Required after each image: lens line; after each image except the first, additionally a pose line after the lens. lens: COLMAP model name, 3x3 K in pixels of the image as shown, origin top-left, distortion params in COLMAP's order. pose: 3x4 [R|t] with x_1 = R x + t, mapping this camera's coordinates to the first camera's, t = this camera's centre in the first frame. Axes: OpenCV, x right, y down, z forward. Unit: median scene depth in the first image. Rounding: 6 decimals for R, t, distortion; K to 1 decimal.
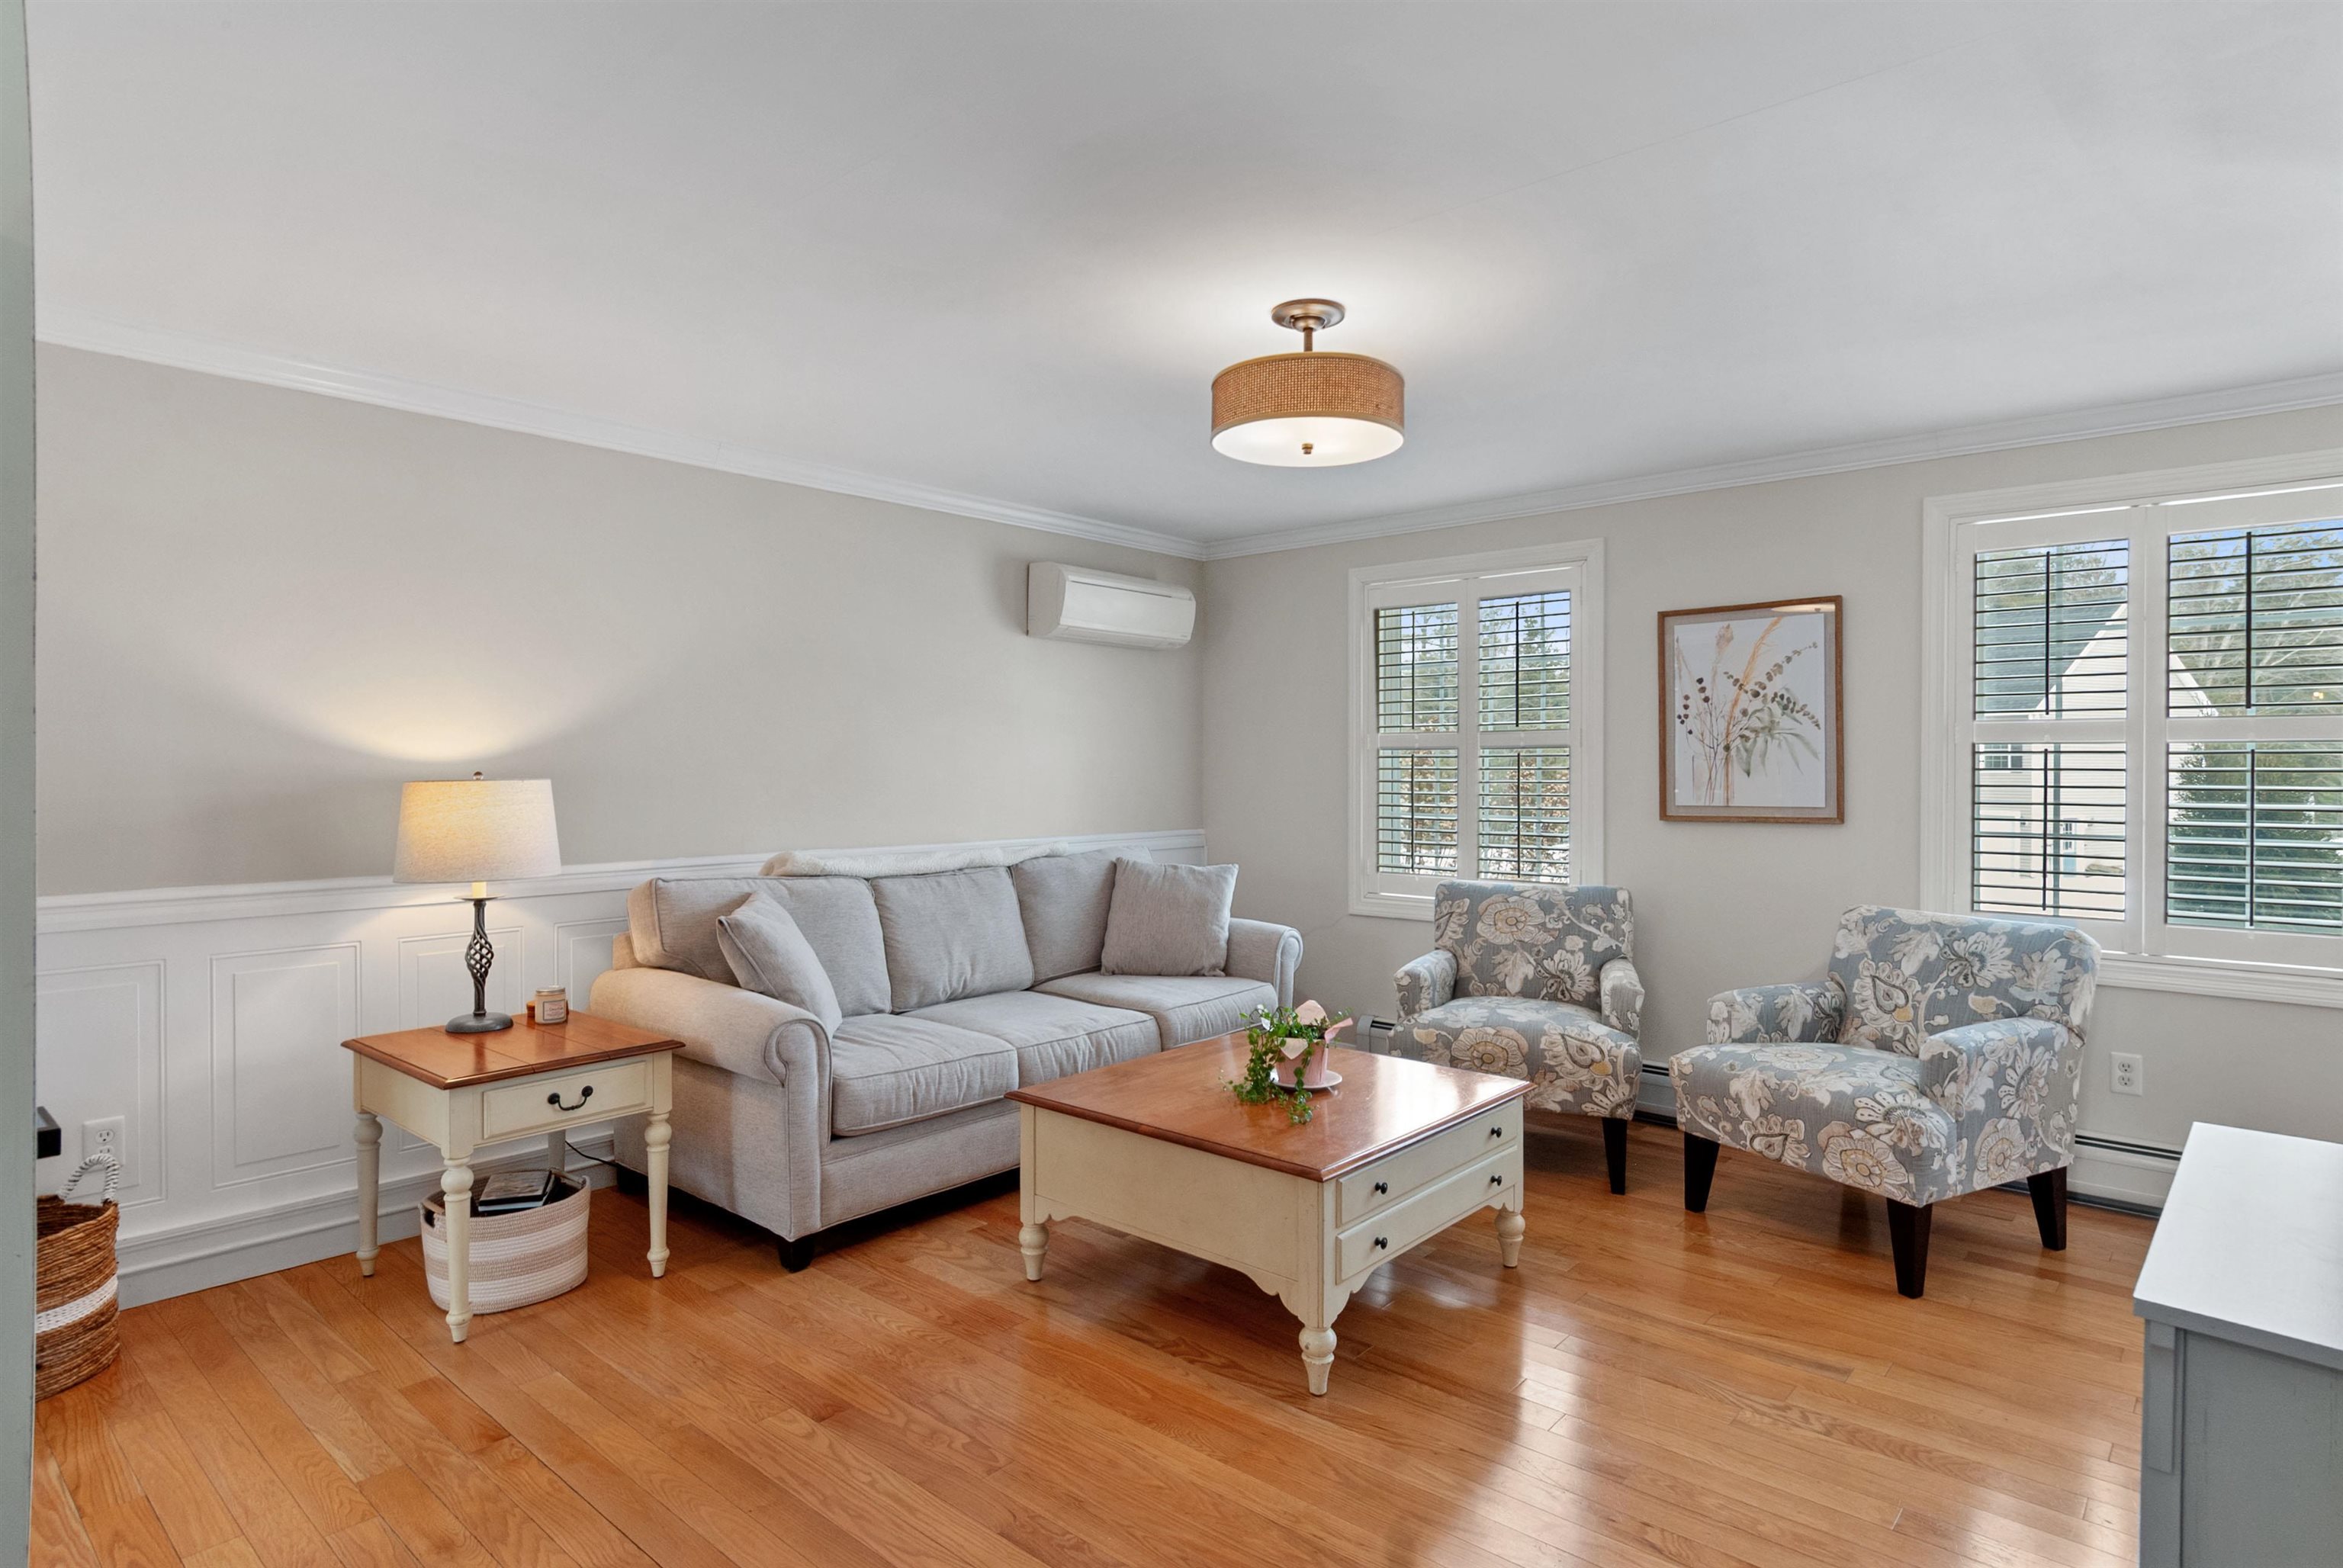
lens RADIAL K [[1263.0, 0, 1188.9], [0, 1263.0, 775.3], [0, 0, 1]] dist [-0.003308, -0.000778]
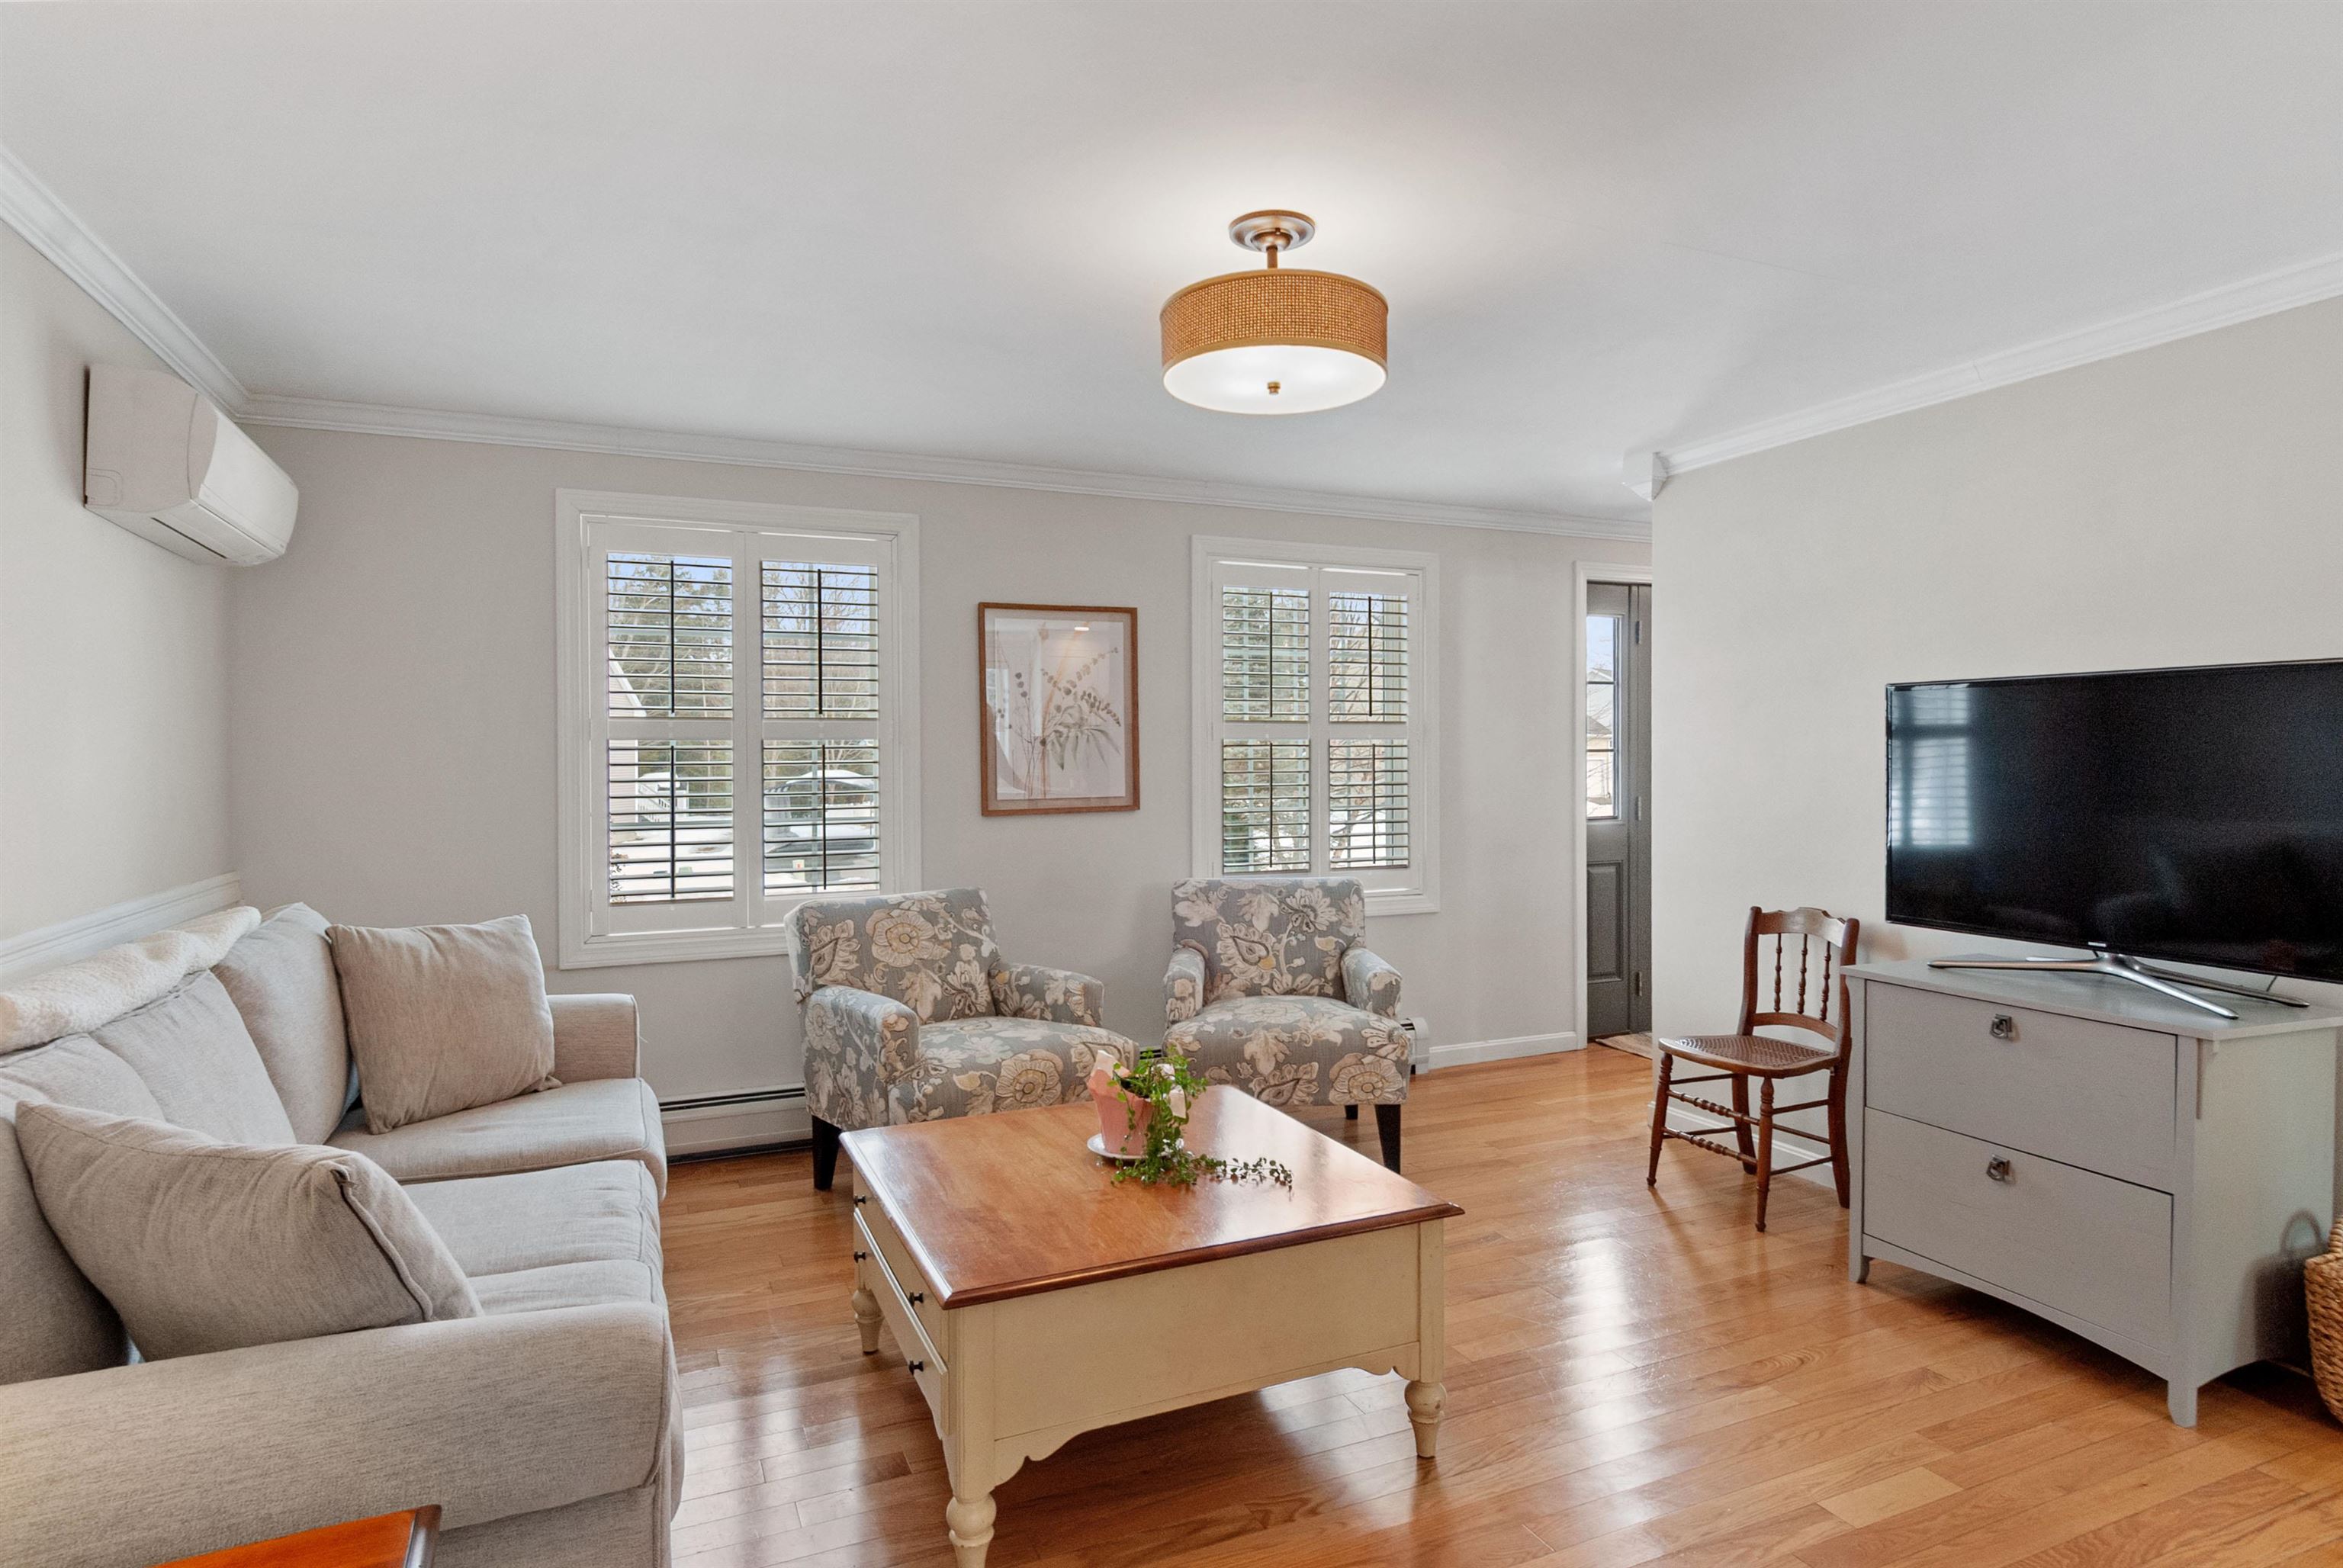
lens RADIAL K [[1263.0, 0, 1183.6], [0, 1263.0, 780.7], [0, 0, 1]] dist [-0.003308, -0.000778]
pose [[0.421435, -0.022121, 0.906589, -0.483891], [0.014554, 0.999739, 0.017628, -0.007171], [-0.906742, 0.005766, 0.421646, 0.481726]]
